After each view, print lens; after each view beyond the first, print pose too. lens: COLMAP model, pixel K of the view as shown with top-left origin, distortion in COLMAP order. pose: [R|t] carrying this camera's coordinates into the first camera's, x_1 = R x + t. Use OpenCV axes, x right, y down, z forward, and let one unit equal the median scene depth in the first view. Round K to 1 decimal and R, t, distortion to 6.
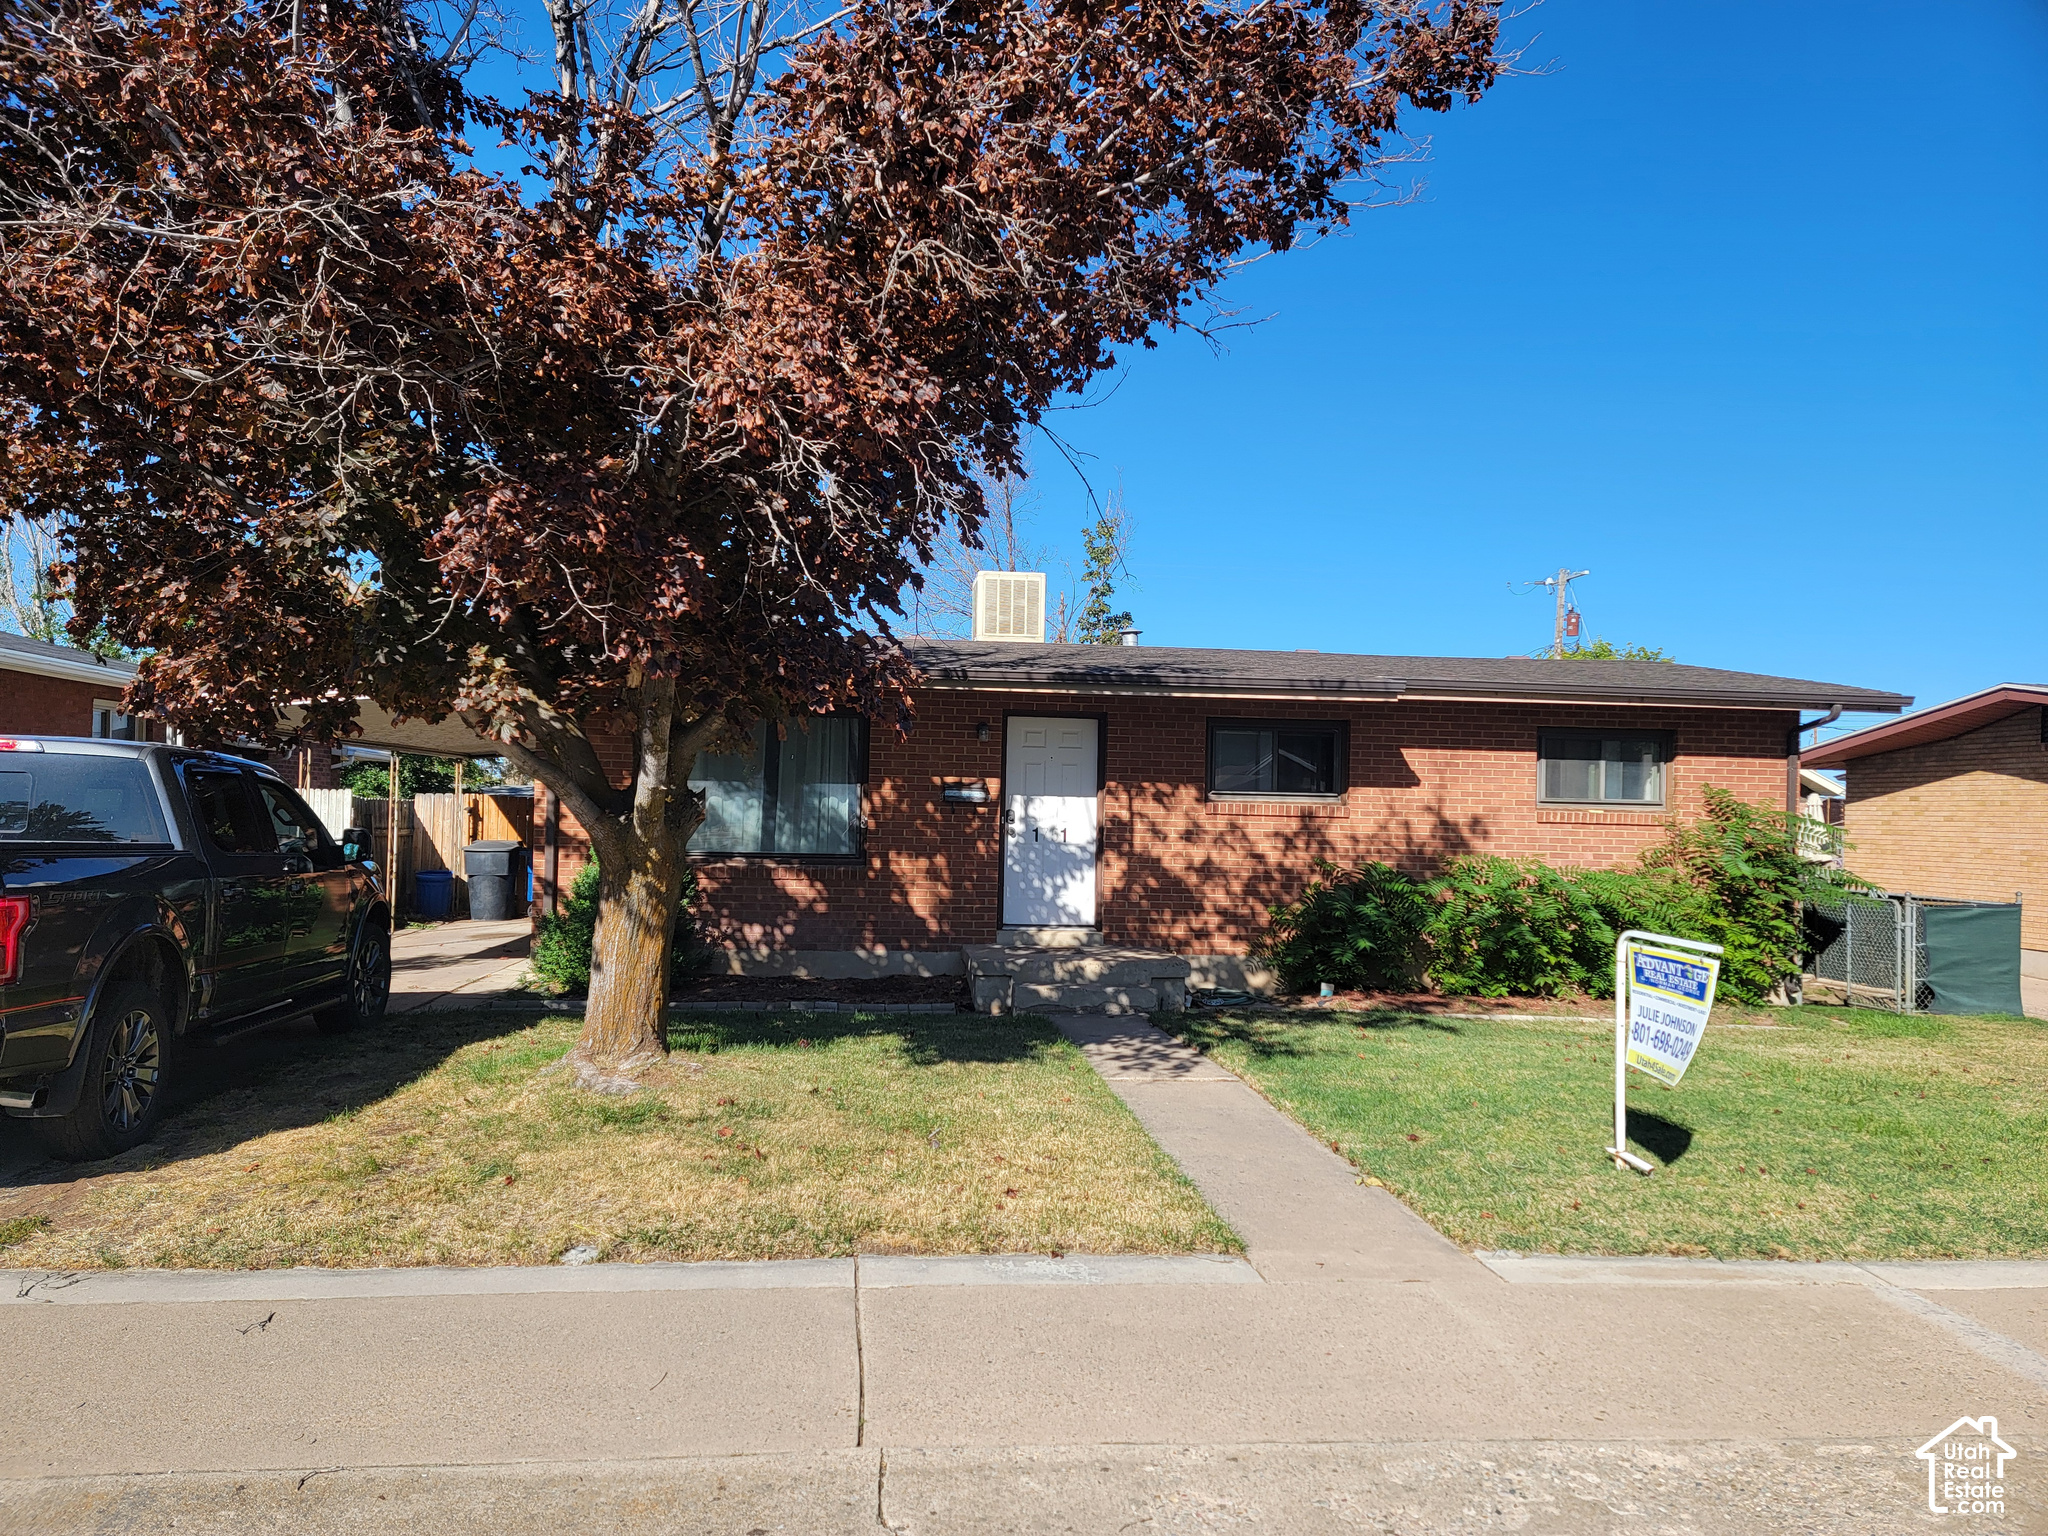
lens RADIAL K [[1418.2, 0, 1022.5], [0, 1418.2, 766.6], [0, 0, 1]] dist [0.040575, 0.001585]
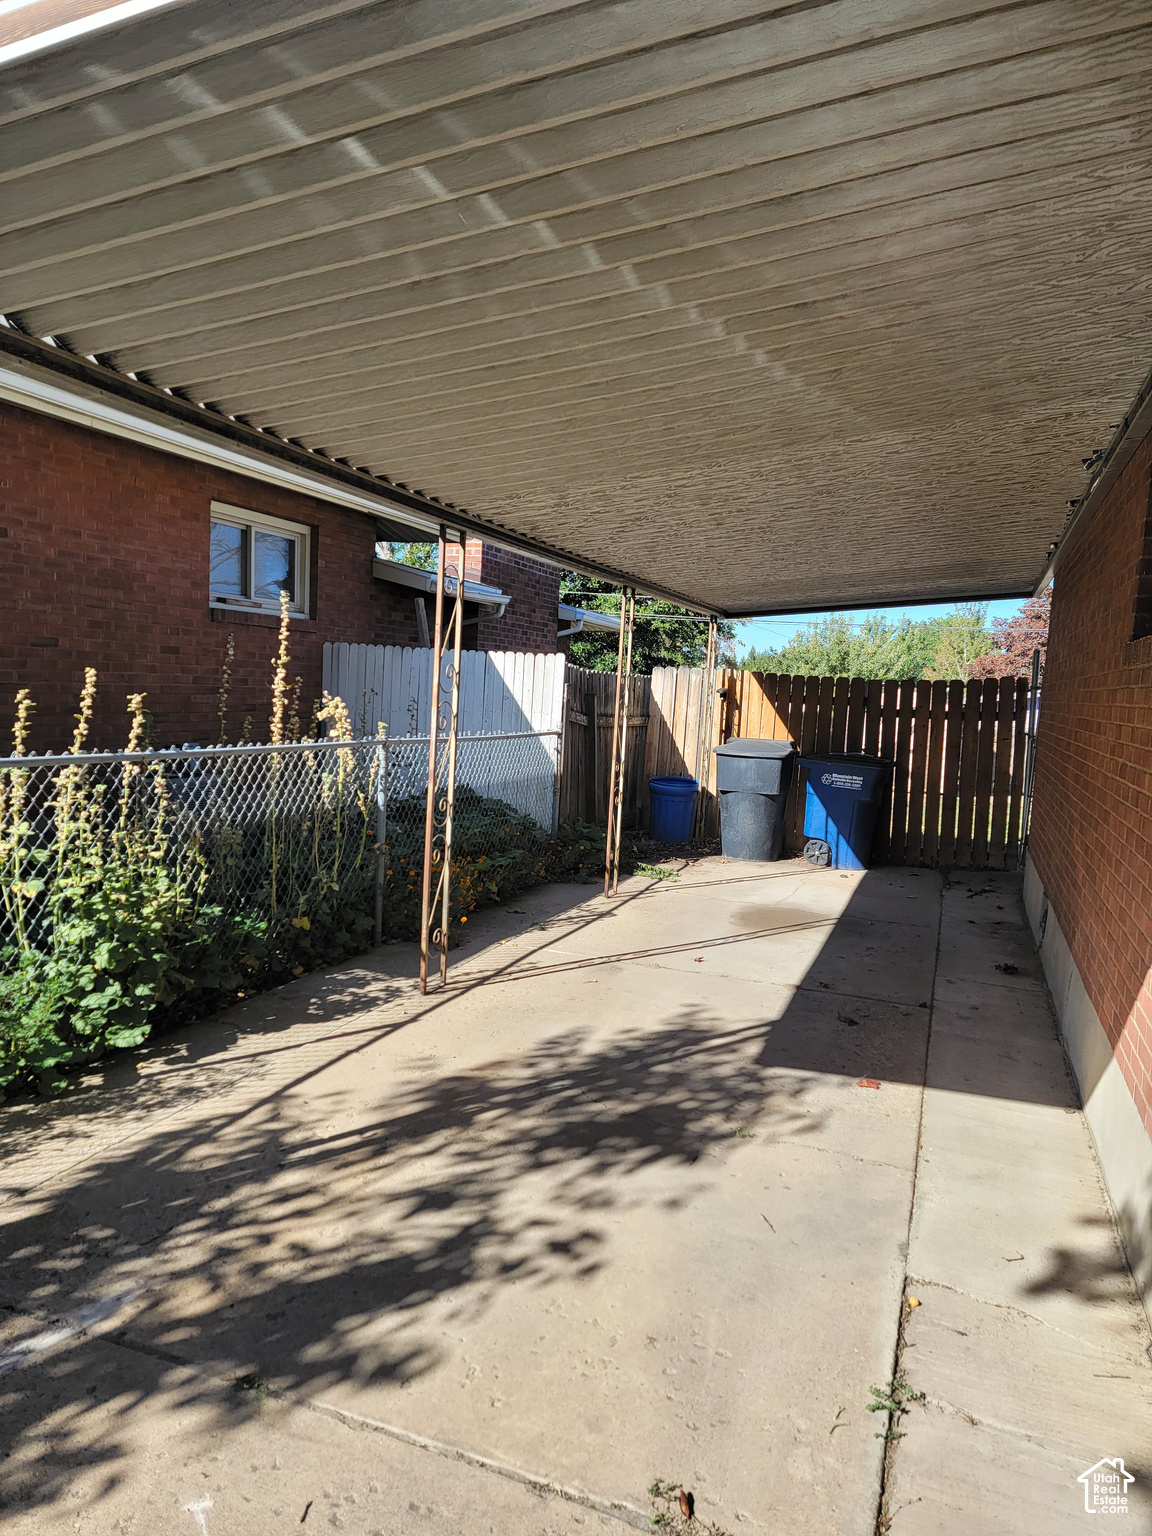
lens RADIAL K [[1063.6, 0, 576.2], [0, 1063.6, 765.8], [0, 0, 1]] dist [0.040575, 0.001585]
pose [[0.894544, 0.063996, -0.442375, -0.221903], [-0.021828, 0.994771, 0.099769, 0.015676], [0.446446, -0.079592, 0.891264, 0.509212]]
